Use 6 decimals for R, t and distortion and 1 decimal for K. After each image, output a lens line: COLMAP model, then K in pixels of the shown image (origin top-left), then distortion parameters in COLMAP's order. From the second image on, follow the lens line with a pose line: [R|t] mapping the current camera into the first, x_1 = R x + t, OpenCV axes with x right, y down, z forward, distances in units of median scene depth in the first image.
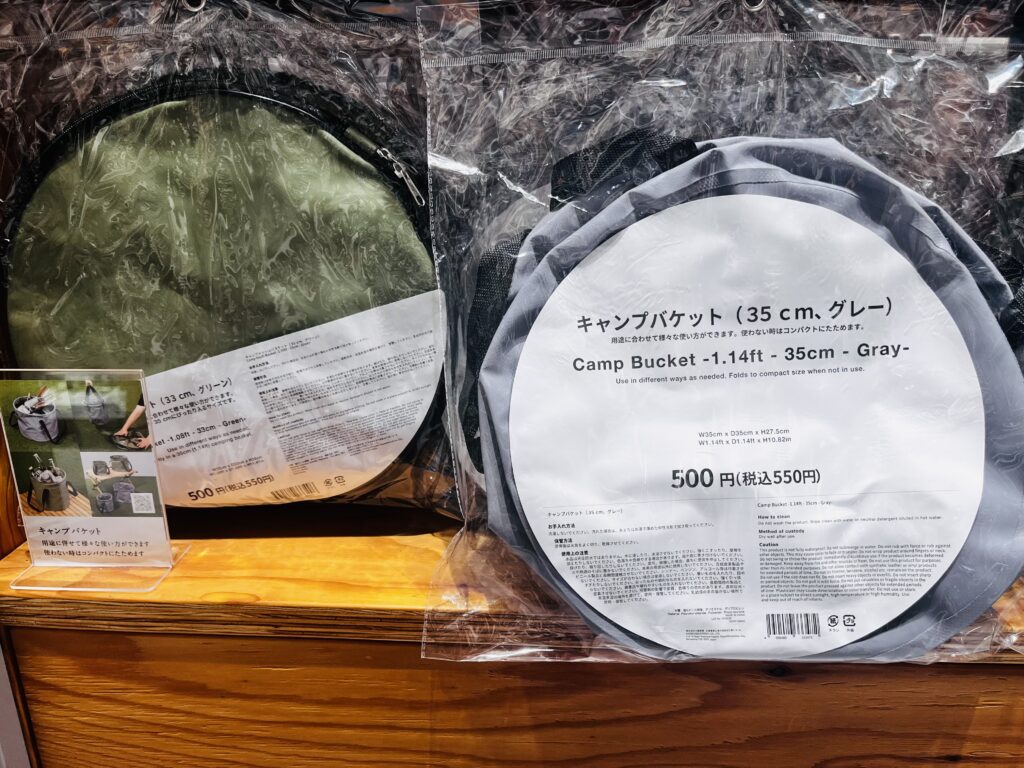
lens RADIAL K [[758.4, 0, 511.5], [0, 758.4, 372.7], [0, 0, 1]] dist [0.069646, -0.112954]
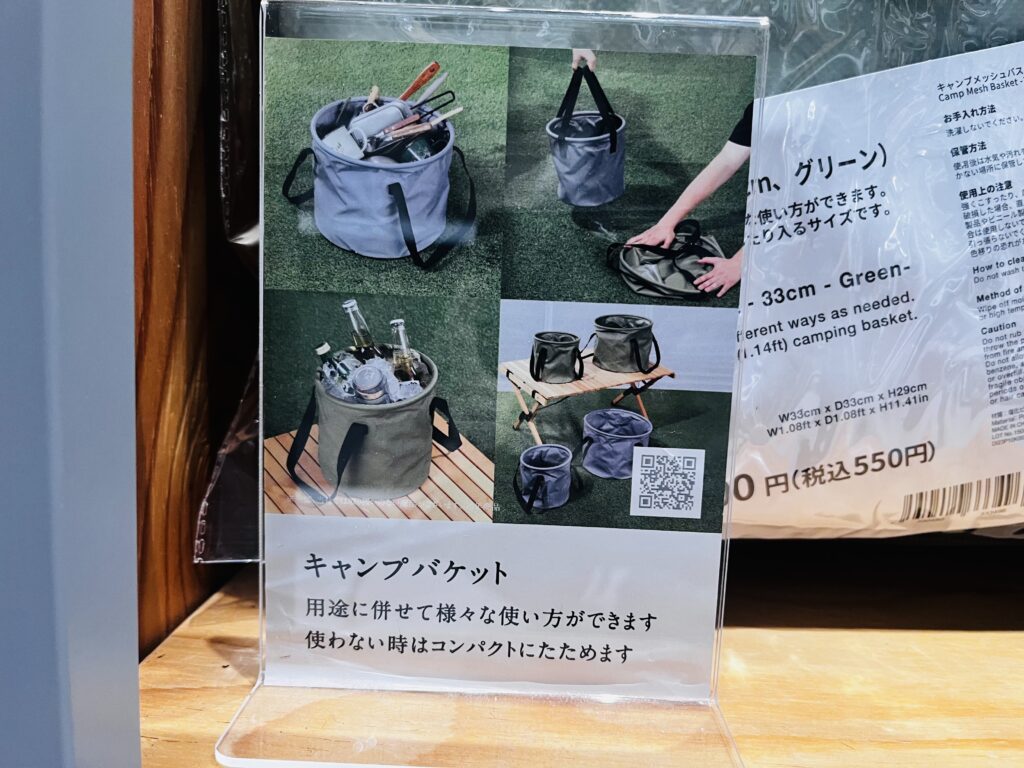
lens RADIAL K [[758.4, 0, 511.5], [0, 758.4, 372.7], [0, 0, 1]] dist [0.069646, -0.112954]
pose [[0.998081, 0.051096, 0.034982, -0.557957], [-0.044269, 0.983770, -0.173886, 0.183035], [-0.043299, 0.172004, 0.984144, 0.688964]]
